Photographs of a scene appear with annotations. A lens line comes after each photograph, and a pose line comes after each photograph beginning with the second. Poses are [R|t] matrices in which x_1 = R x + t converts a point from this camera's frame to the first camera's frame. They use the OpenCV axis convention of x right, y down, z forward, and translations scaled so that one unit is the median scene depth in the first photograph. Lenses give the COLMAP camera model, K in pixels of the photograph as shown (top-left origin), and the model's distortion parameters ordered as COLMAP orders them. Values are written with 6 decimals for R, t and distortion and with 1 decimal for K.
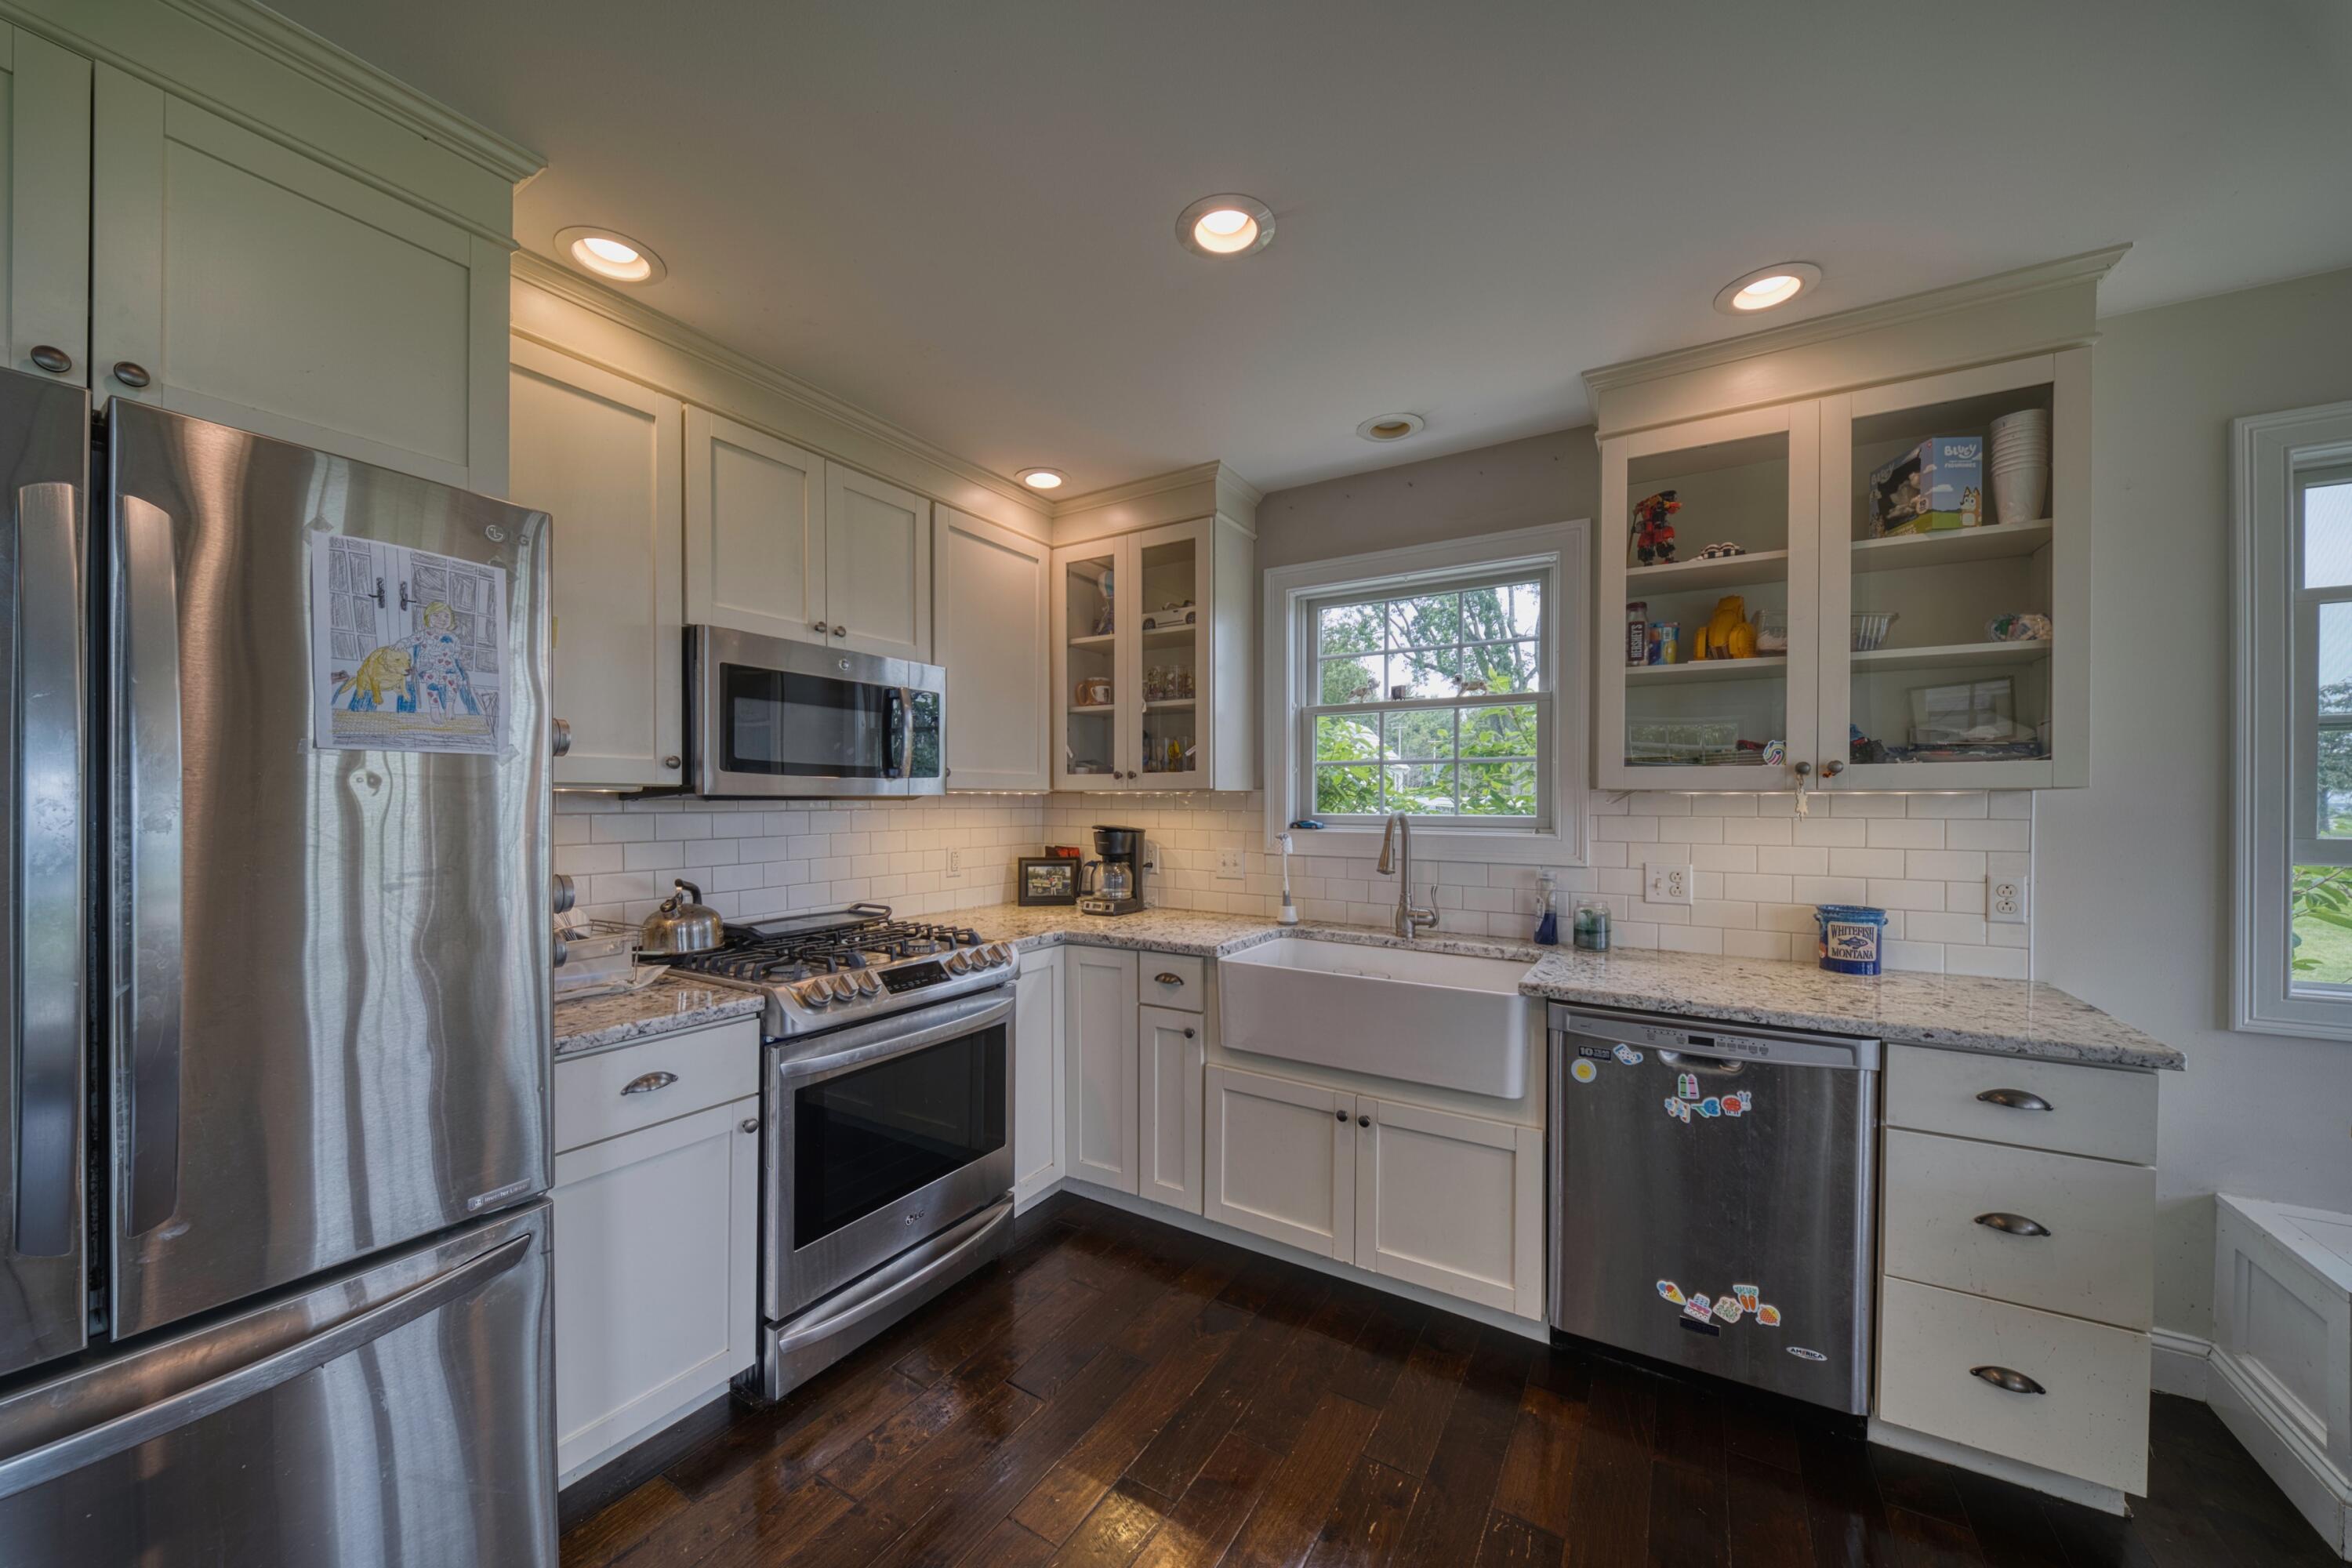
lens RADIAL K [[833.8, 0, 1174.9], [0, 833.8, 804.1], [0, 0, 1]] dist [0.014565, -0.012828]
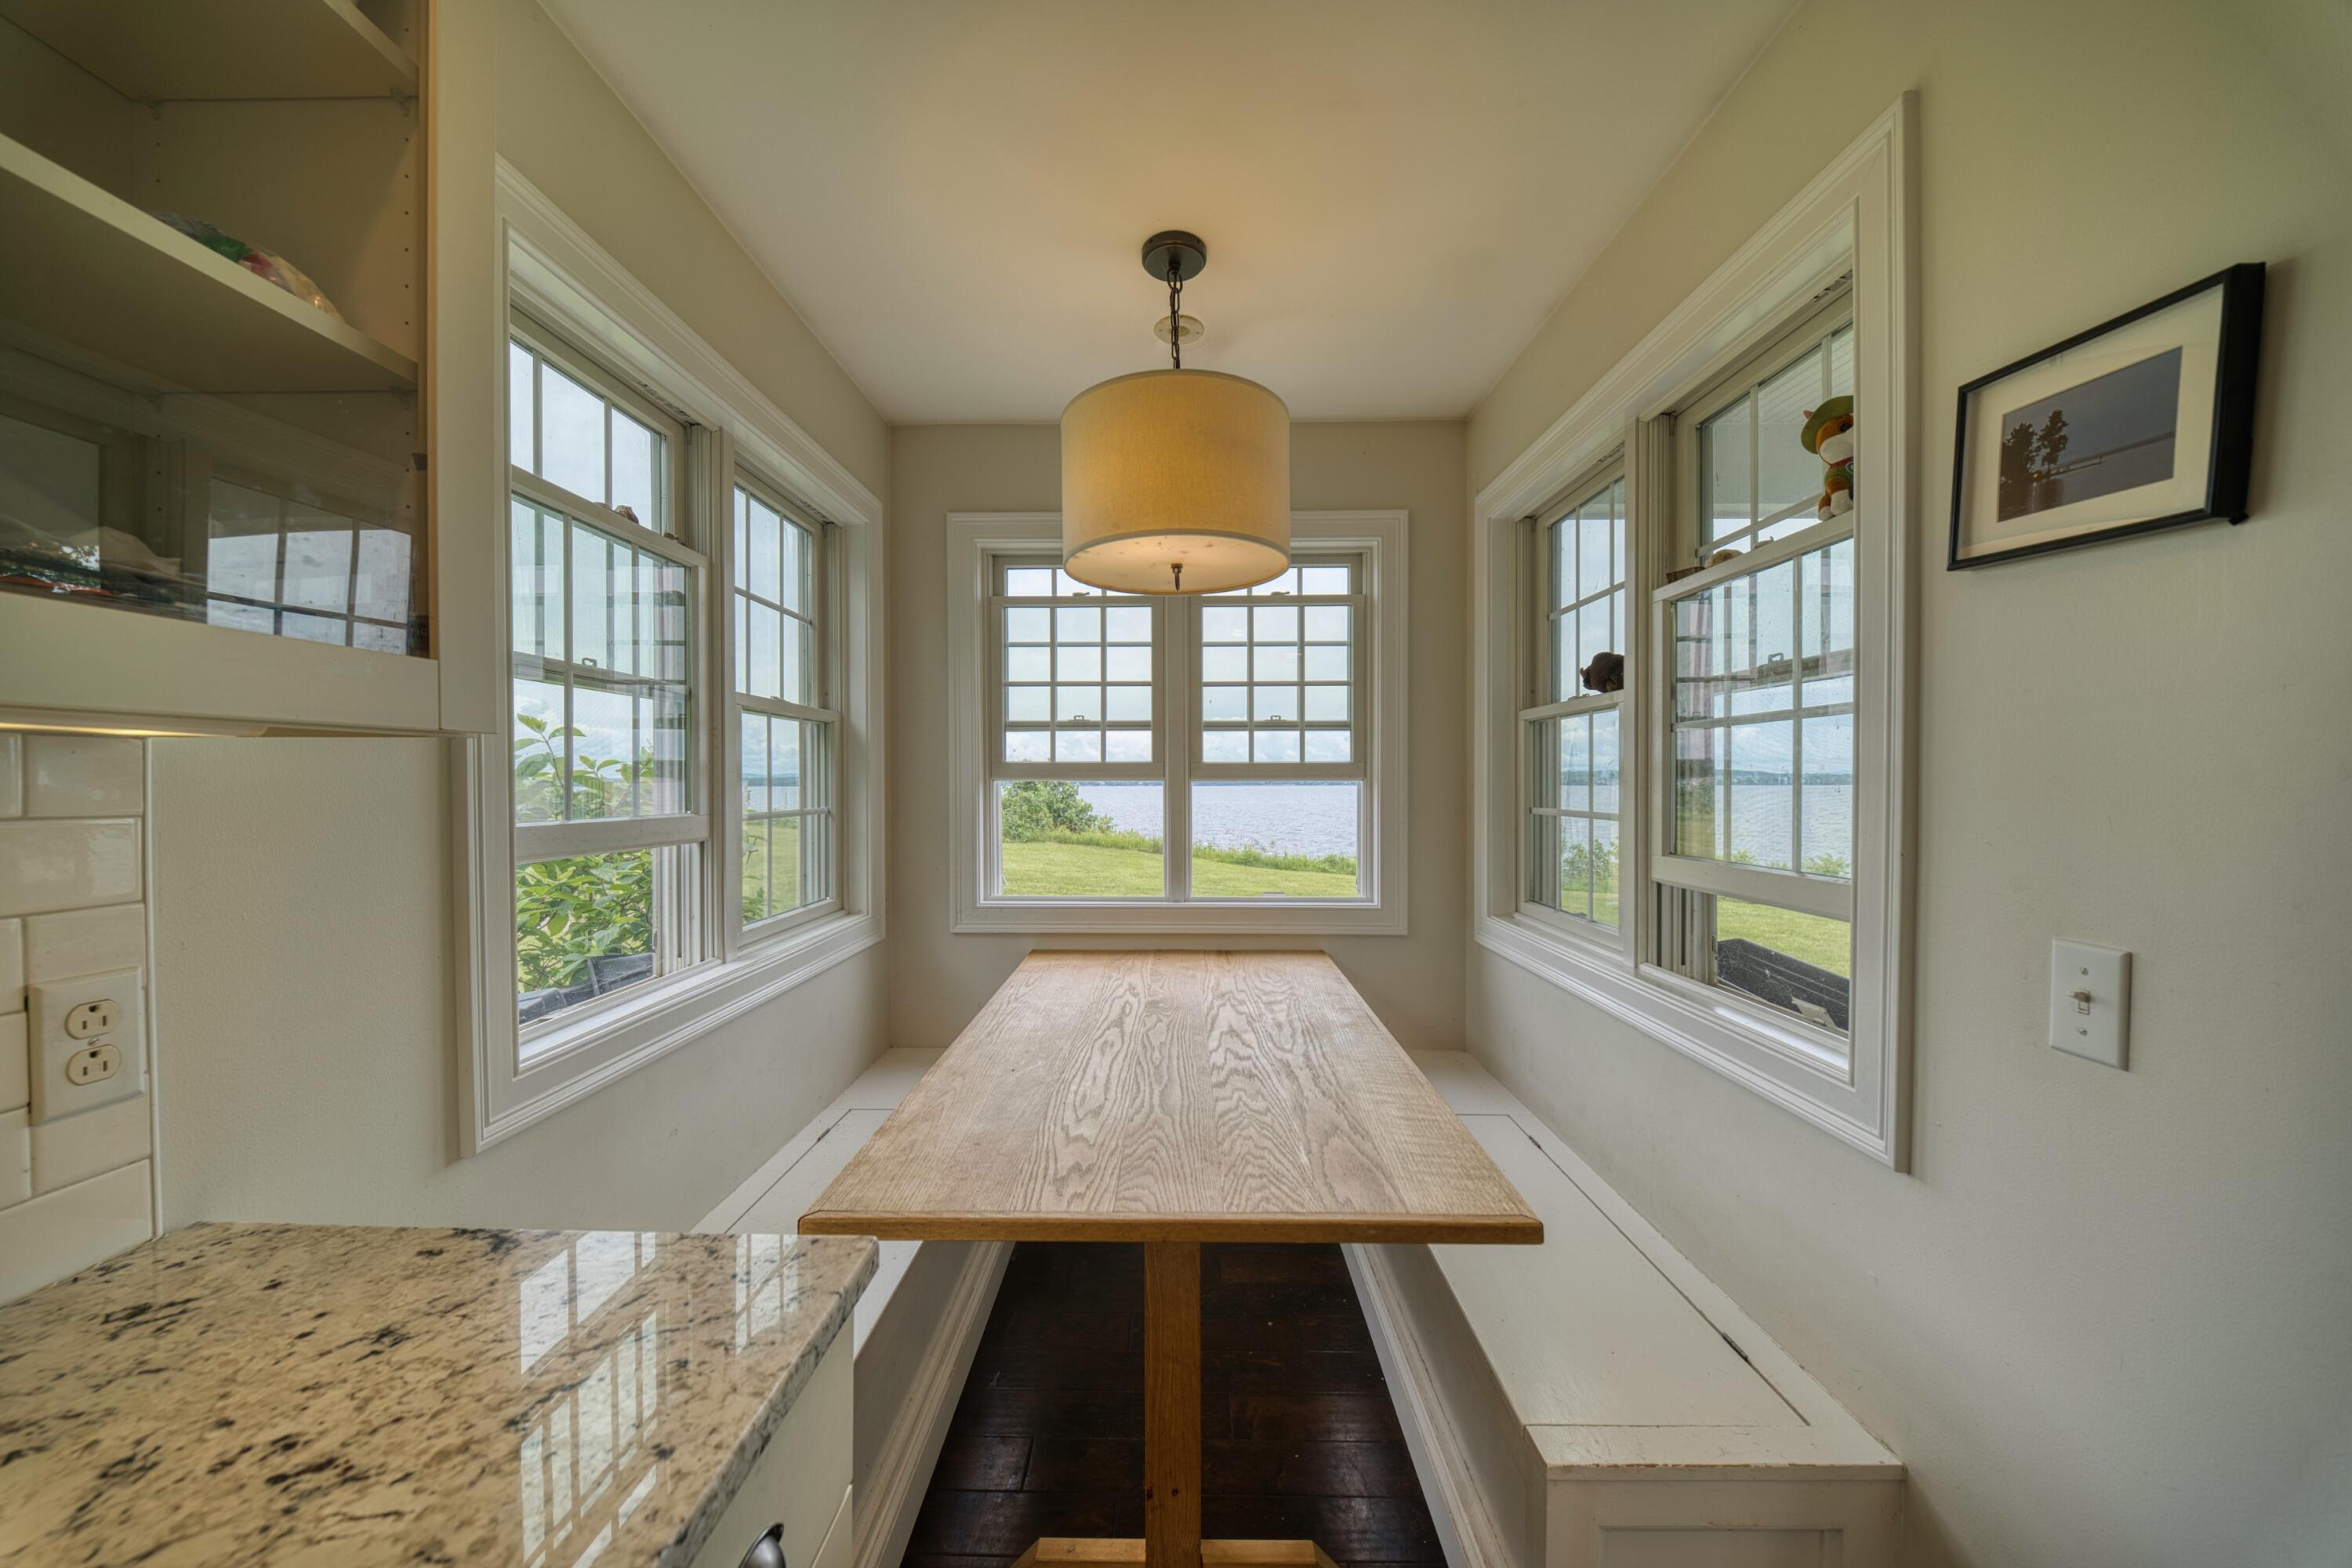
lens RADIAL K [[833.8, 0, 1174.9], [0, 833.8, 804.1], [0, 0, 1]] dist [0.014565, -0.012828]
pose [[-0.511122, -0.020150, 0.859272, 0.406417], [0.001312, 0.999706, 0.024224, 0.003531], [-0.859507, 0.013509, -0.510945, 0.688134]]
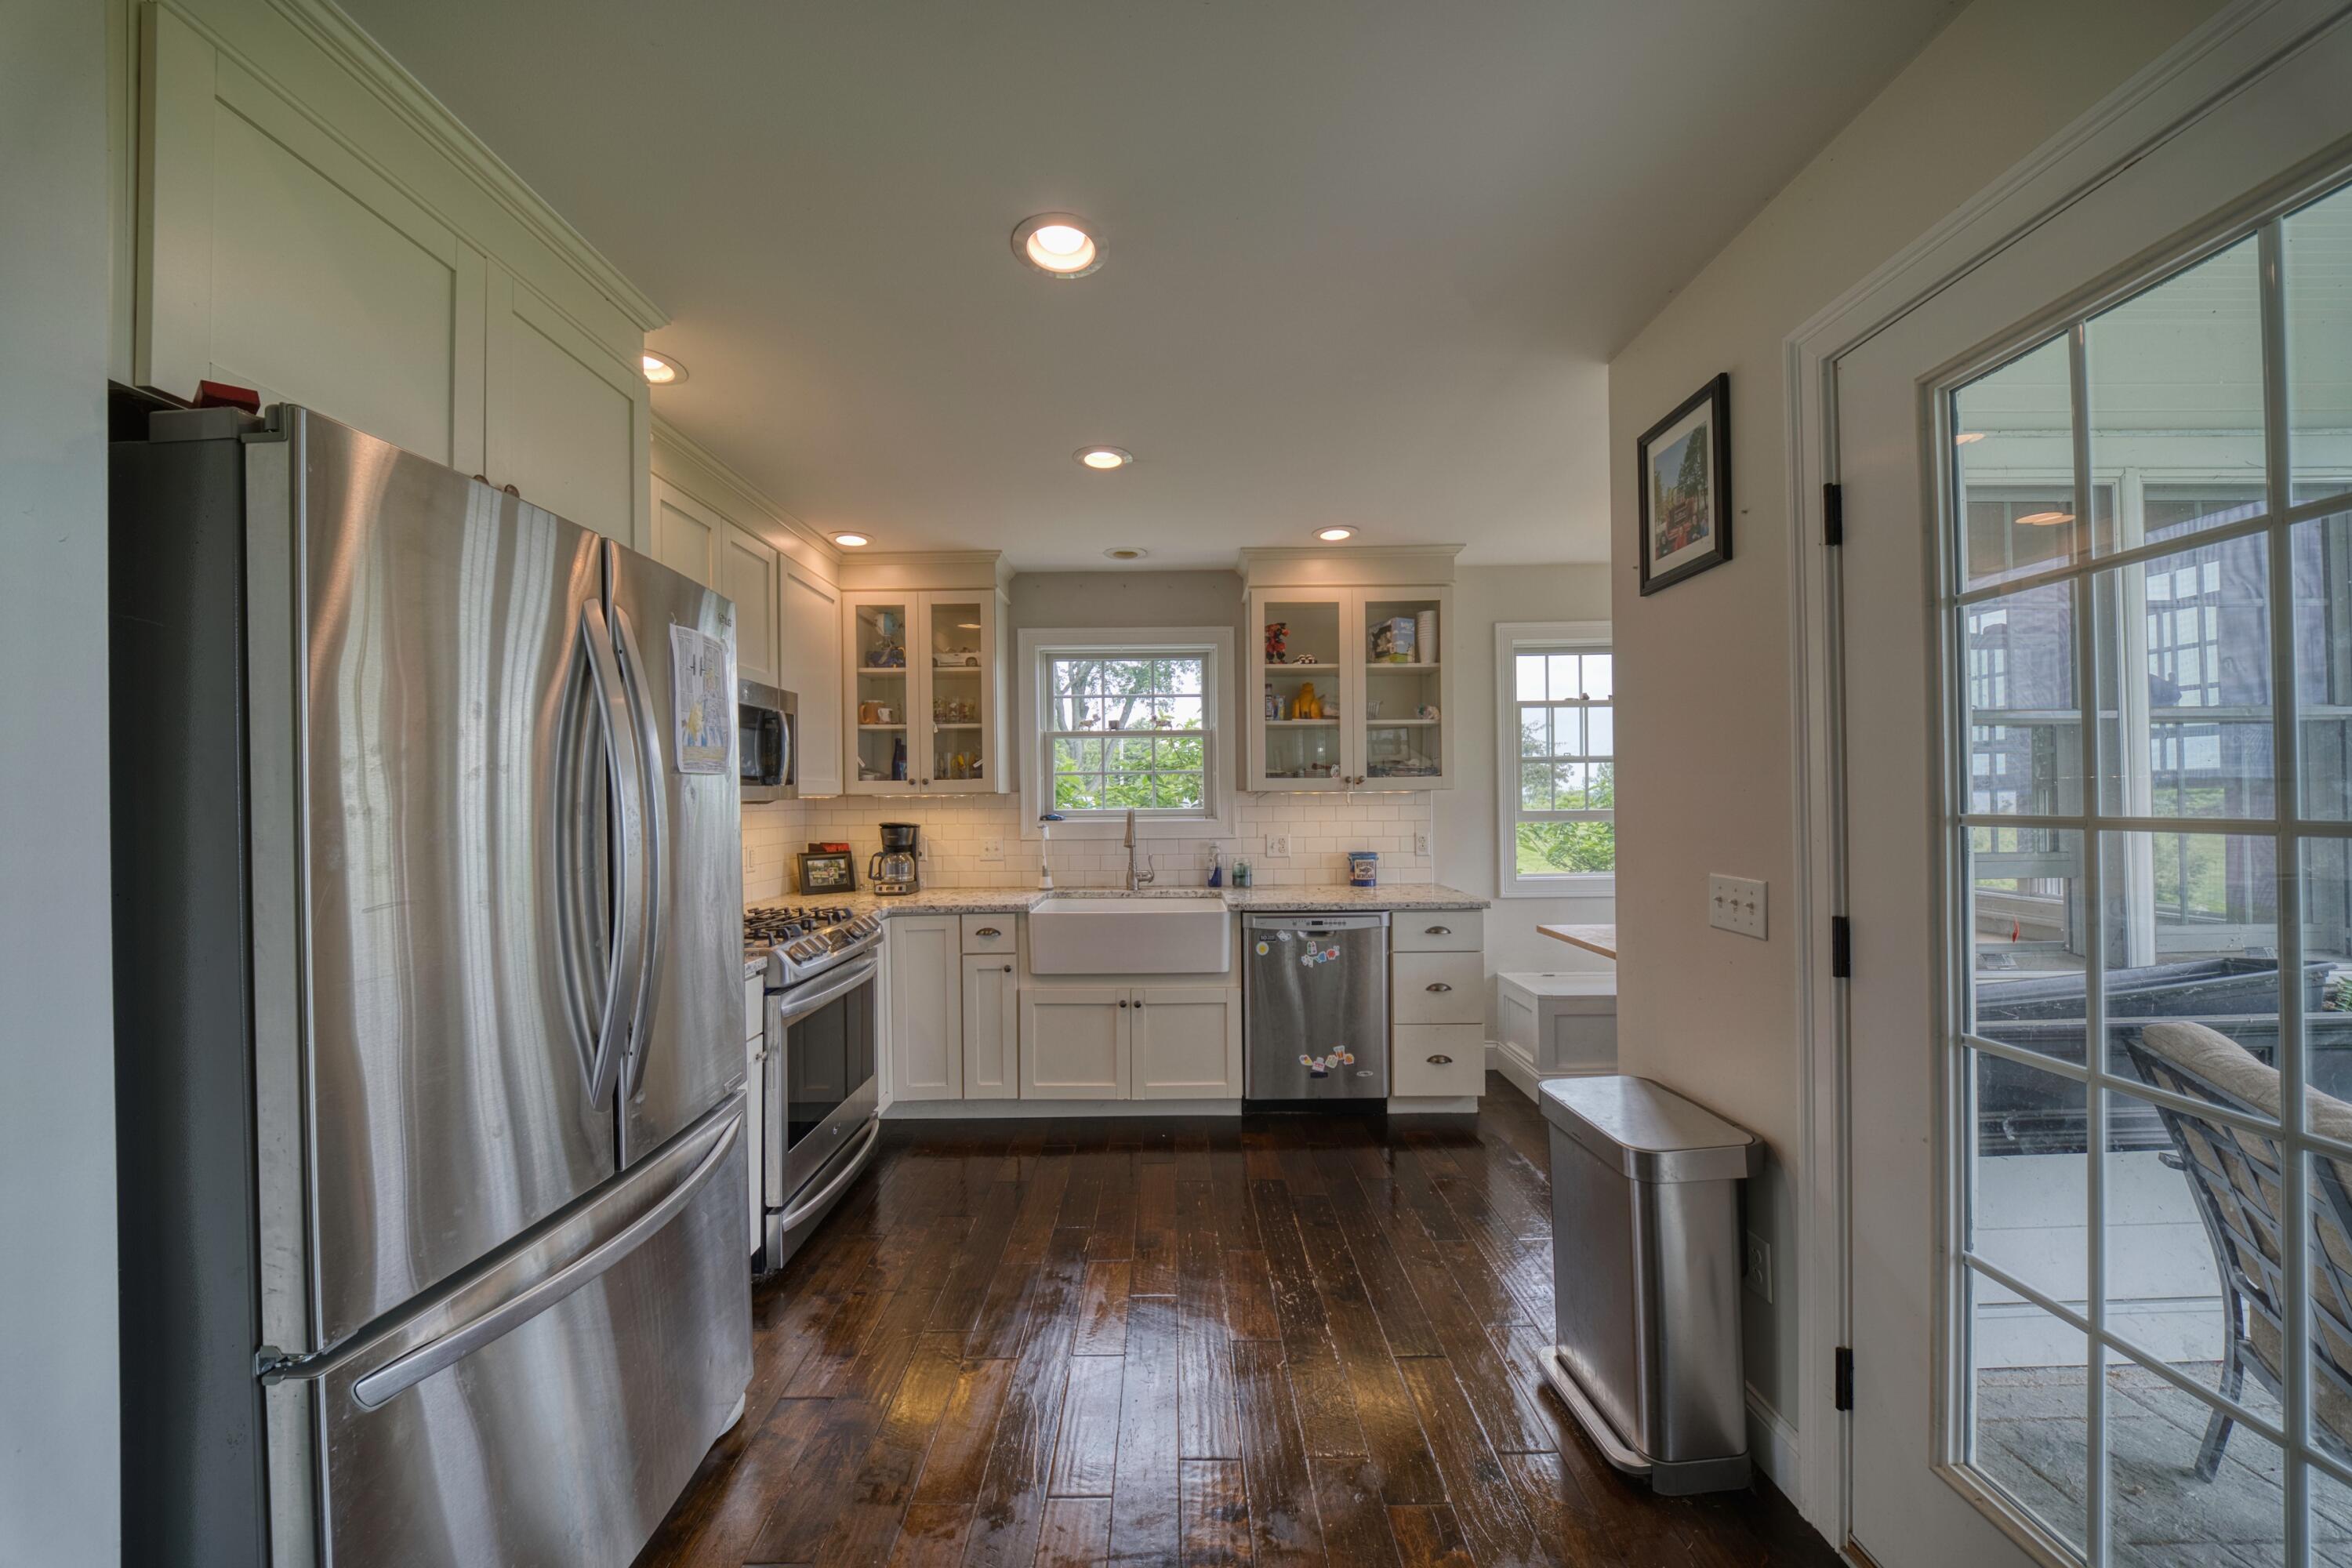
lens RADIAL K [[810.2, 0, 1173.8], [0, 810.2, 792.4], [0, 0, 1]] dist [-0.000319, -0.000076]
pose [[0.850541, -0.007661, 0.525853, -0.492839], [0.015026, 0.999840, -0.009737, -0.001148], [-0.525694, 0.016184, 0.850520, -0.320234]]
